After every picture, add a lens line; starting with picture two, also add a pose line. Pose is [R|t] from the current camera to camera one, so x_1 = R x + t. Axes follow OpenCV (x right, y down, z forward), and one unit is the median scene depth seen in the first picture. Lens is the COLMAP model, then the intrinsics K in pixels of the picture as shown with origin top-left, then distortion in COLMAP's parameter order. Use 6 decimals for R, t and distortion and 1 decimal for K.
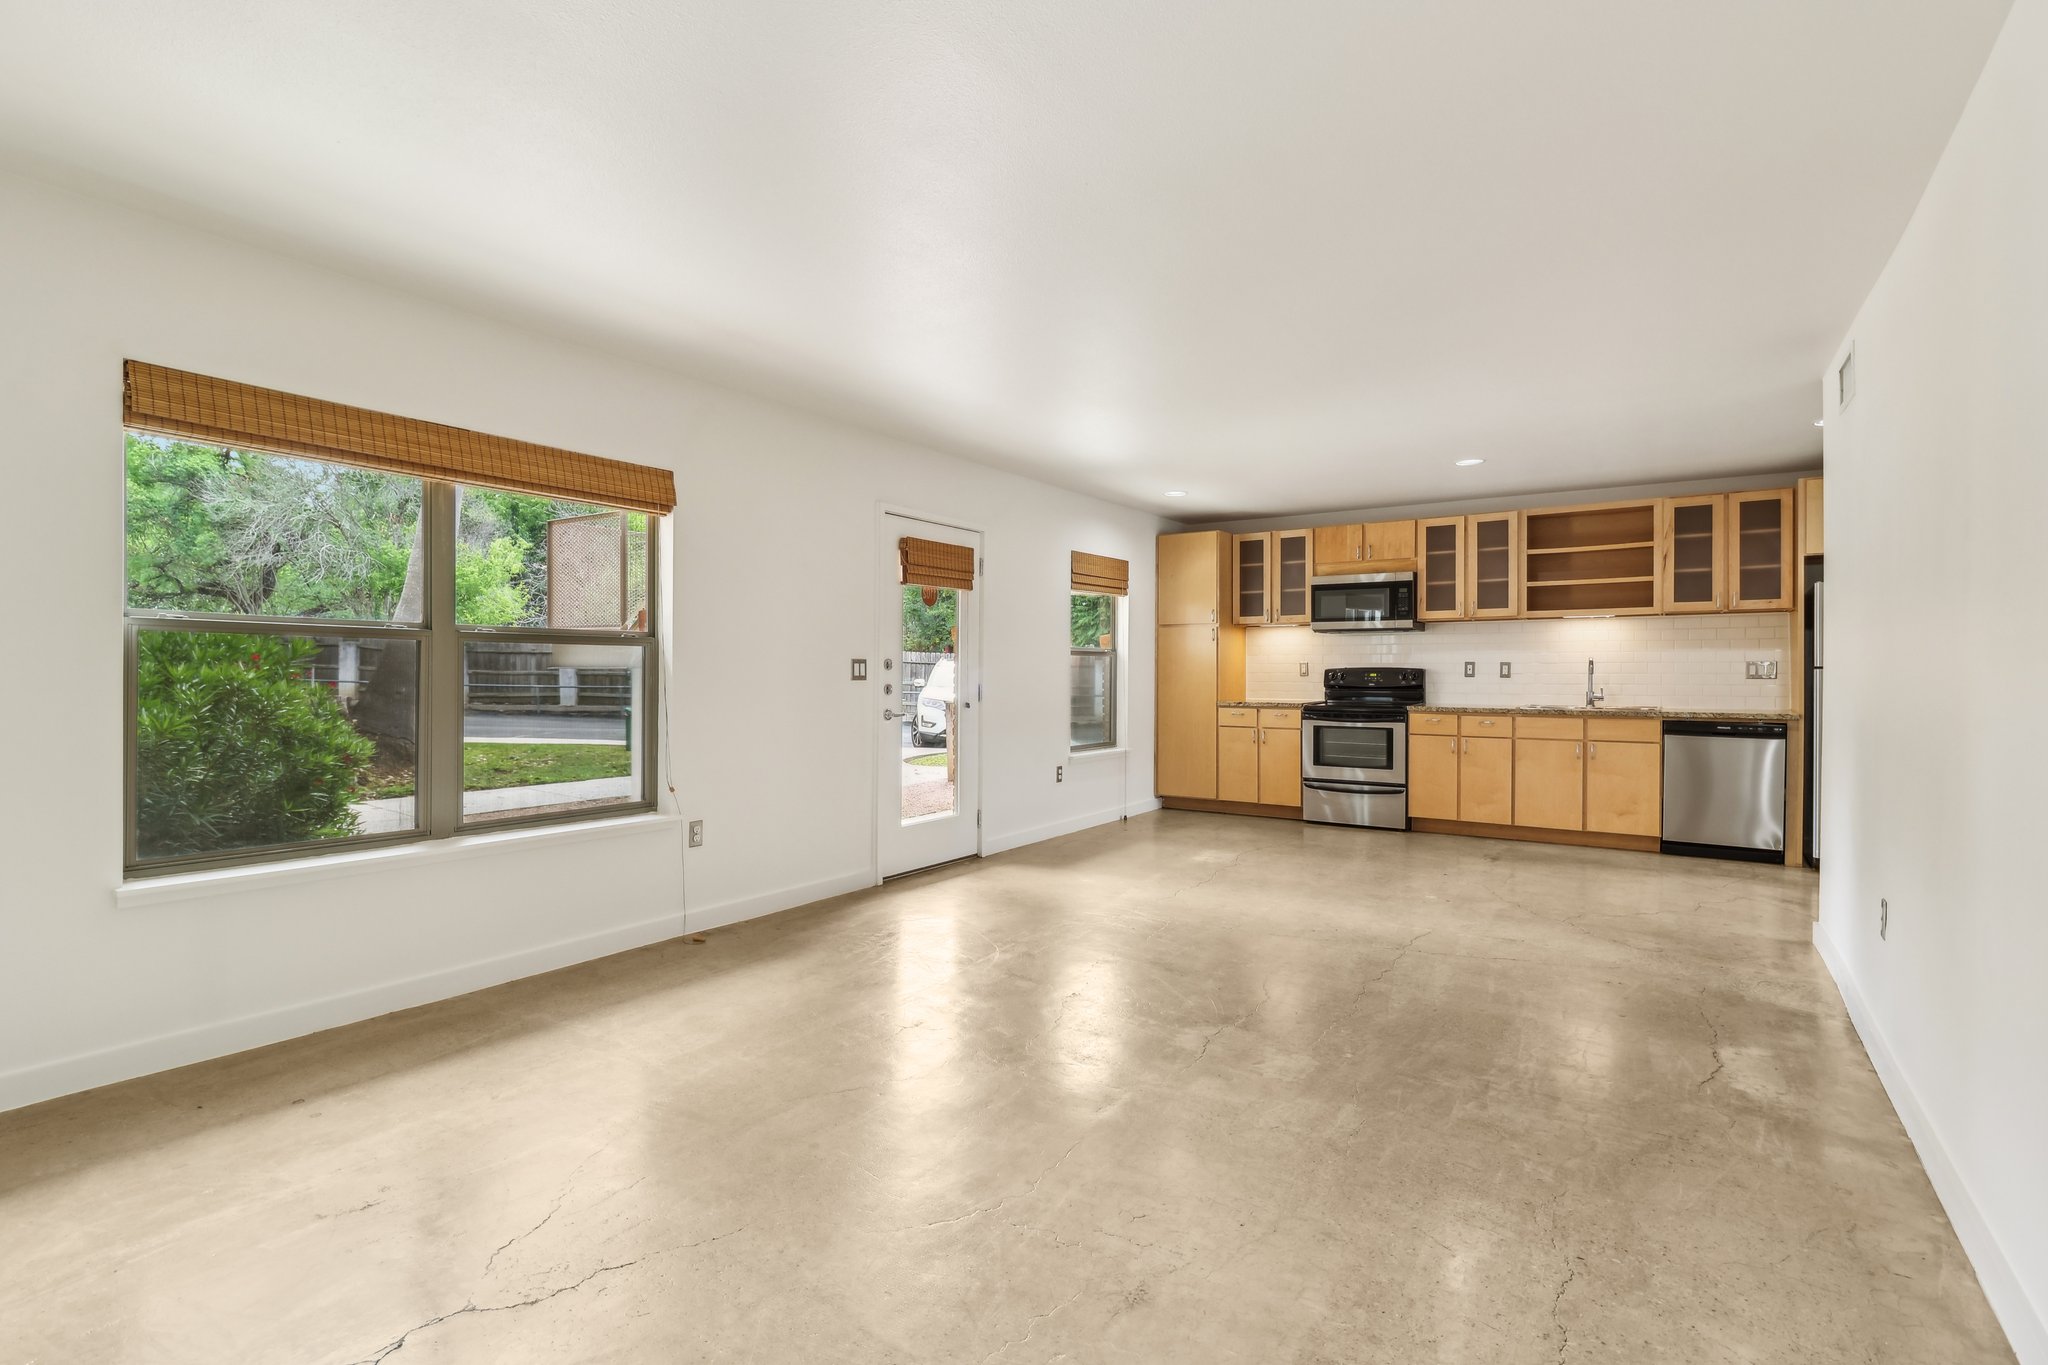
lens RADIAL K [[975.5, 0, 1024.5], [0, 975.5, 677.5], [0, 0, 1]] dist [0.000818, -0.000387]
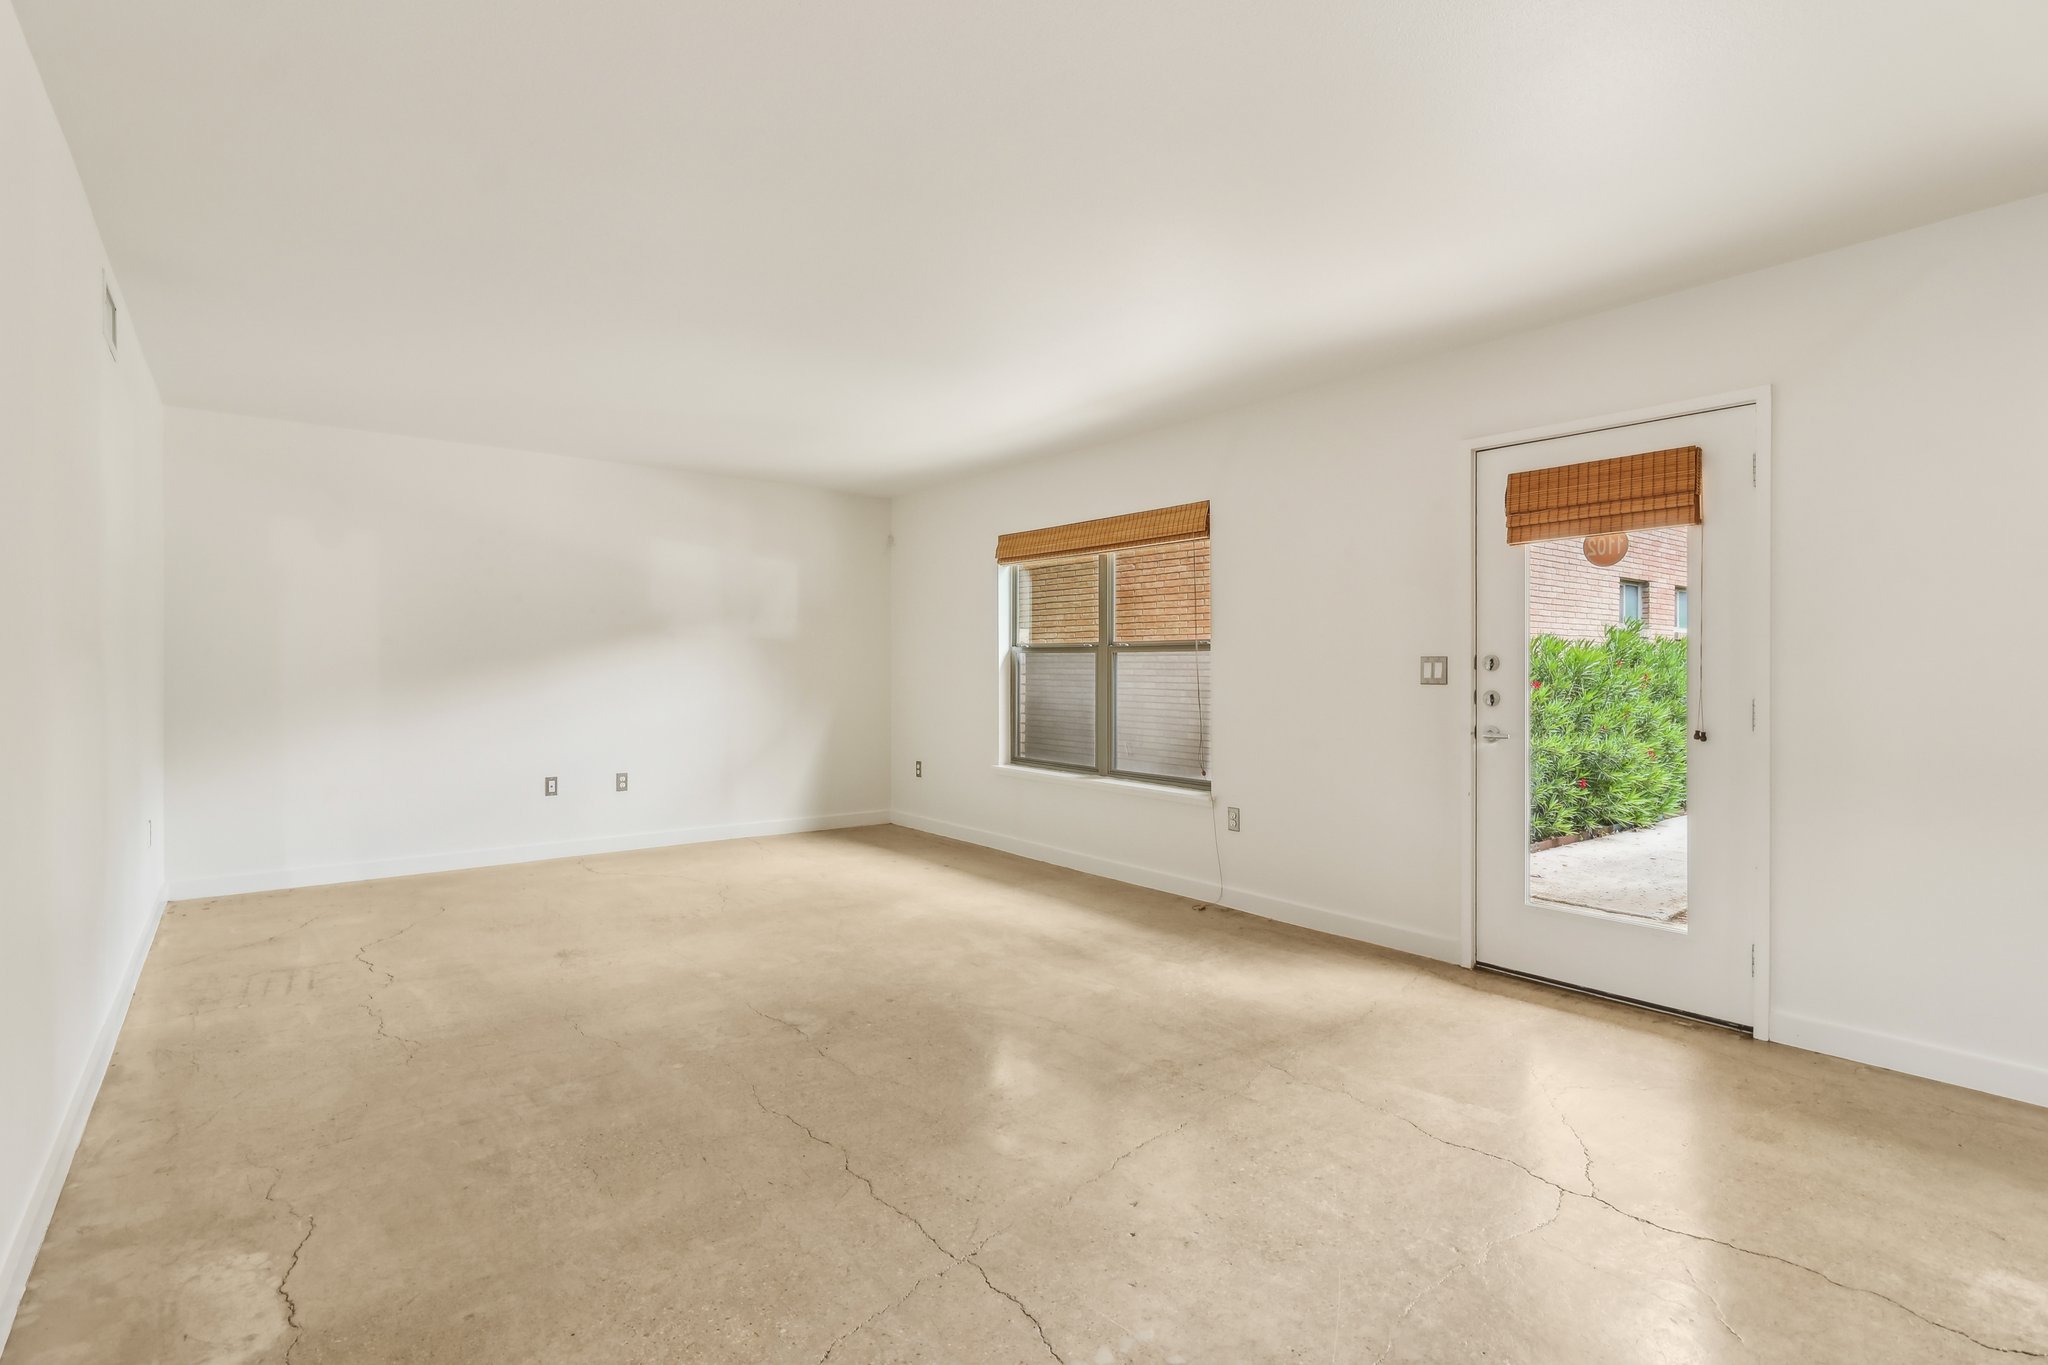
lens RADIAL K [[975.5, 0, 1024.5], [0, 975.5, 677.5], [0, 0, 1]] dist [0.000818, -0.000387]
pose [[-0.304113, 0.003340, -0.952630, 0.814666], [-0.009914, 0.999929, 0.006670, -0.005902], [0.952584, 0.011473, -0.304058, 1.147799]]
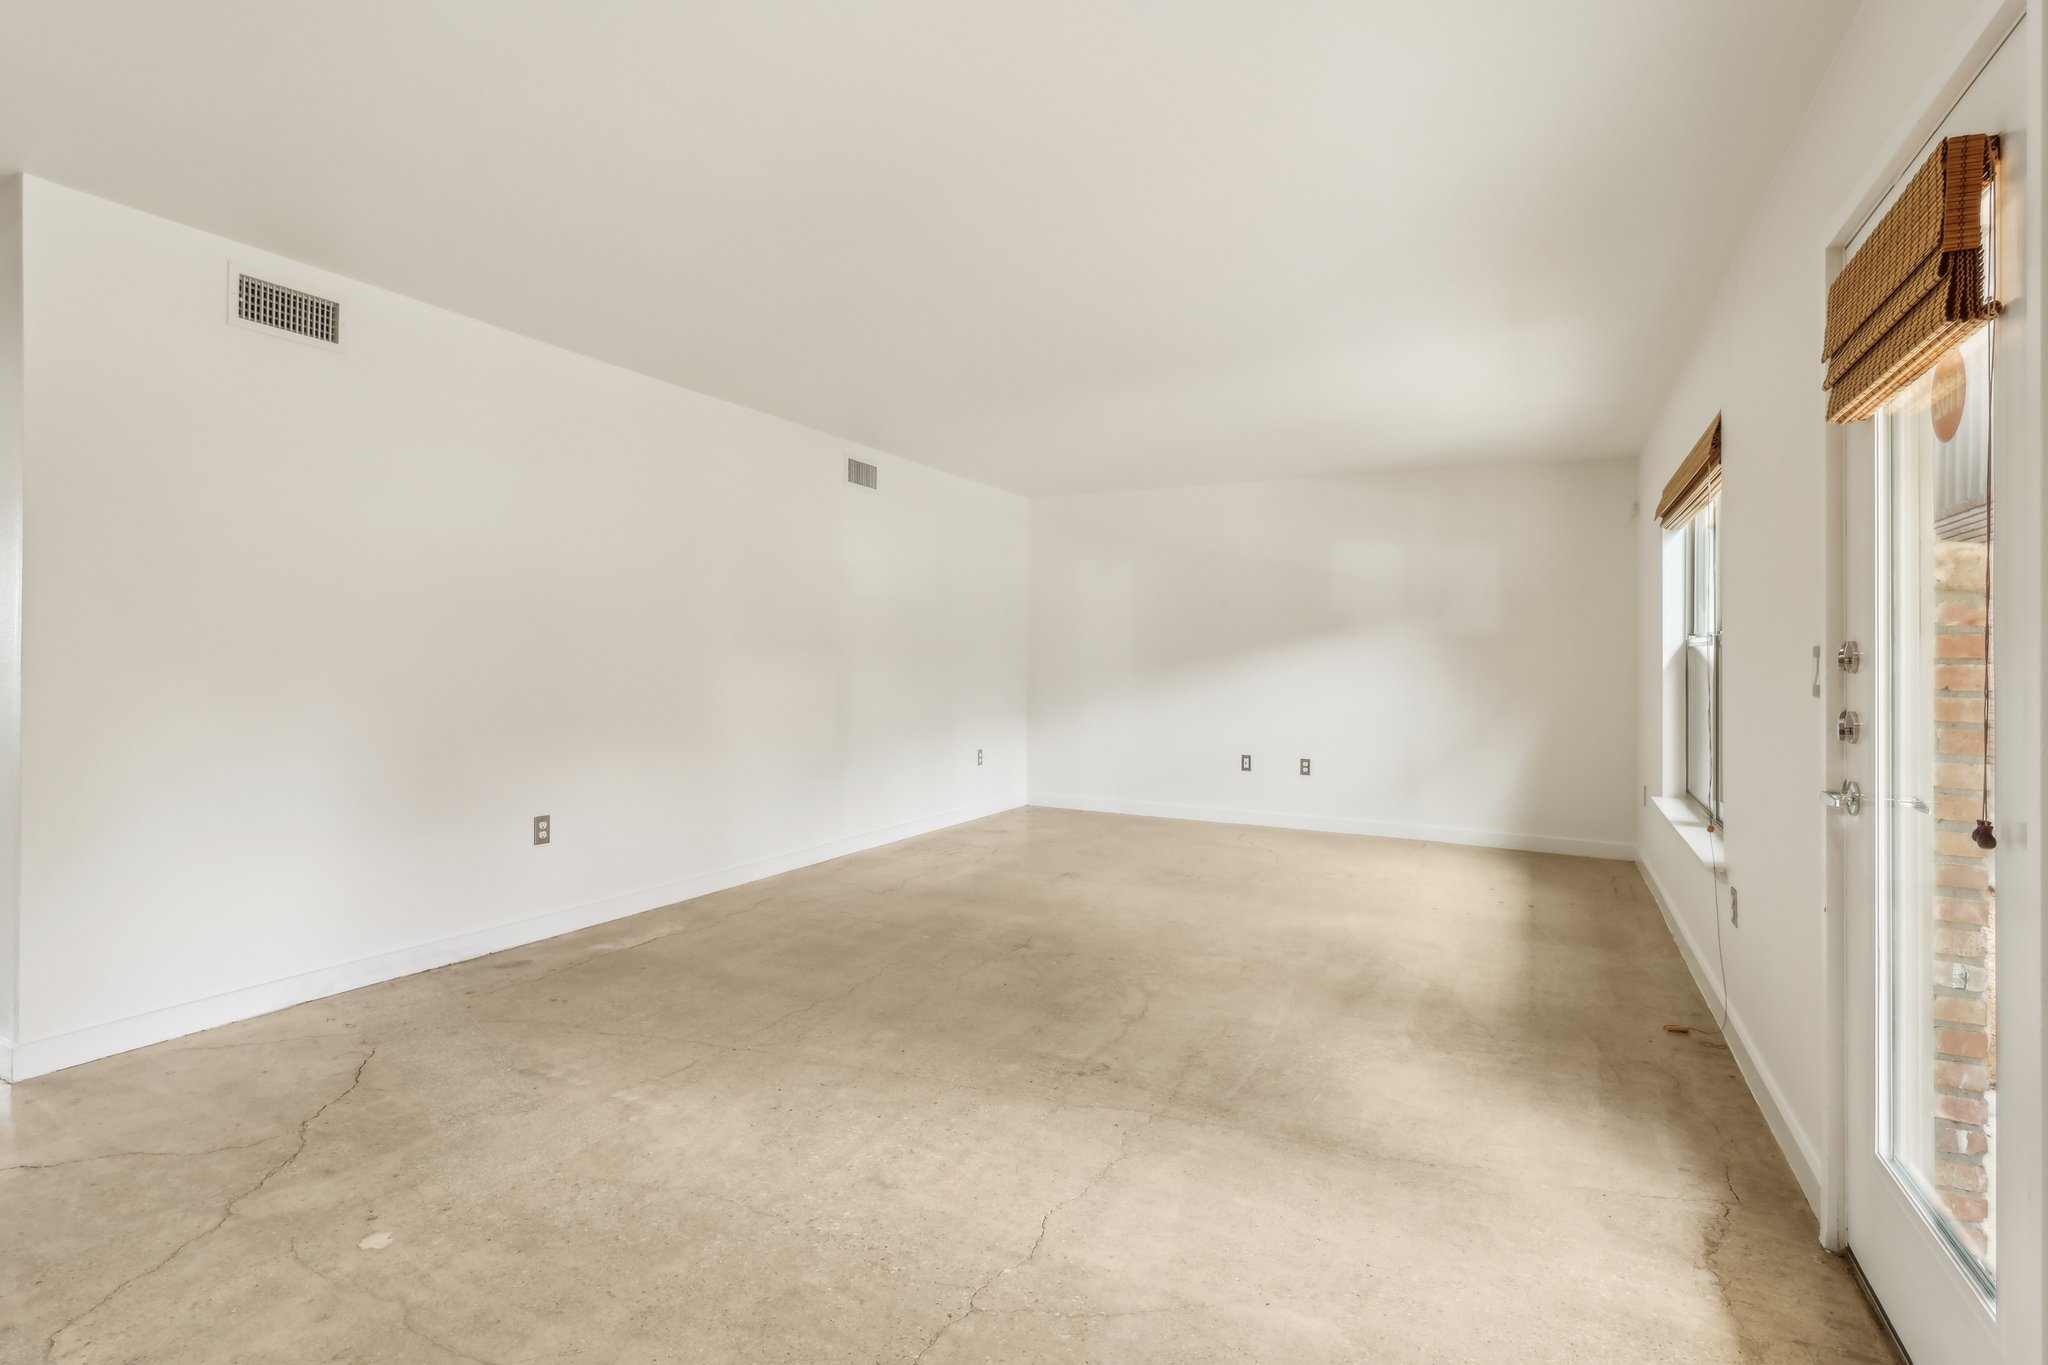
lens RADIAL K [[993.9, 0, 1014.2], [0, 993.9, 643.9], [0, 0, 1]] dist [0.004870, 0.000463]
pose [[-0.994006, -0.020542, -0.107376, 0.261065], [-0.019508, 0.999753, -0.010671, -0.009245], [0.107569, -0.008513, -0.994161, 1.710214]]
